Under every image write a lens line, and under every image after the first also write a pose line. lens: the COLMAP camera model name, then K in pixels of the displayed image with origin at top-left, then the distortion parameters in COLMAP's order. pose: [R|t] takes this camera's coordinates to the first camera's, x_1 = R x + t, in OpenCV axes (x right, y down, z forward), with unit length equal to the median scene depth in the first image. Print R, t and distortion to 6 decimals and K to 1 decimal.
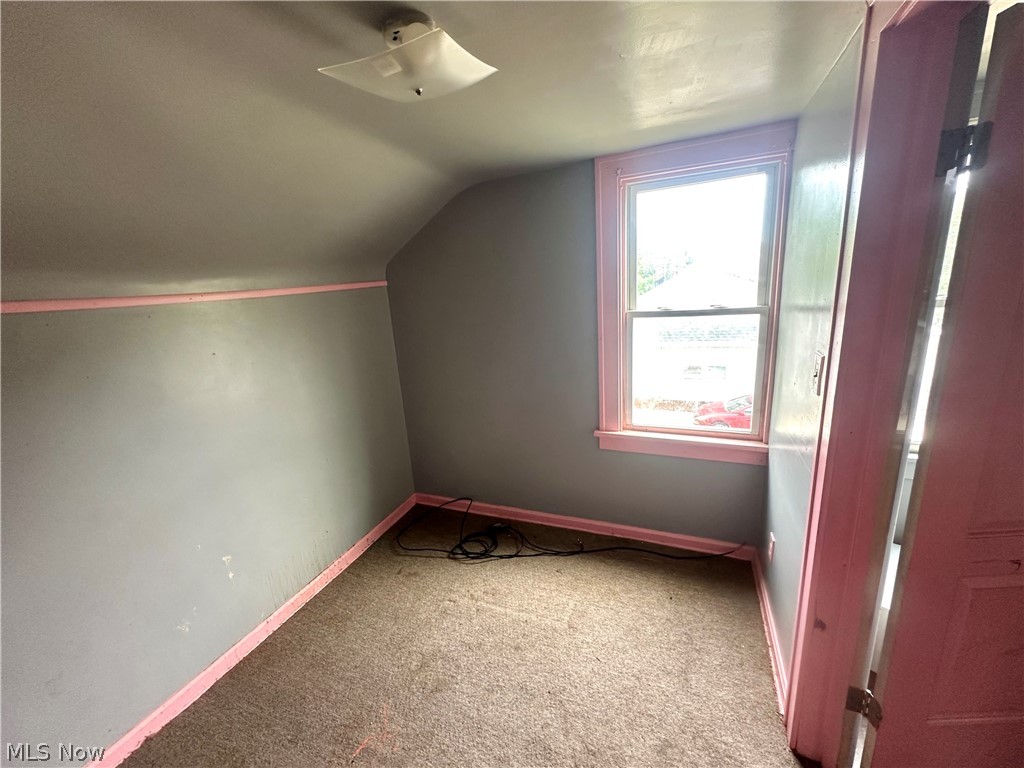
lens RADIAL K [[412.4, 0, 514.6], [0, 412.4, 383.6], [0, 0, 1]] dist [-0.001047, 0.000235]
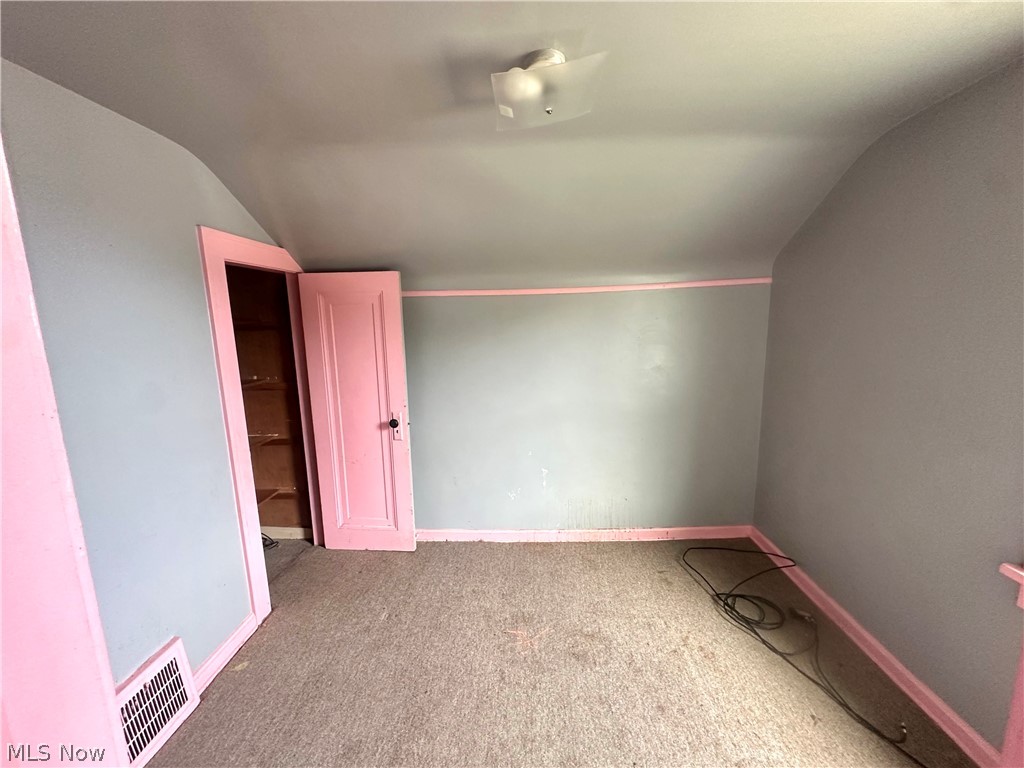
lens RADIAL K [[412.4, 0, 515.0], [0, 412.4, 385.4], [0, 0, 1]] dist [-0.001047, 0.000235]
pose [[0.341220, 0.204660, -0.917433, 0.402883], [-0.217063, 0.966786, 0.134938, -0.031321], [0.914578, 0.153097, 0.374311, 0.234722]]
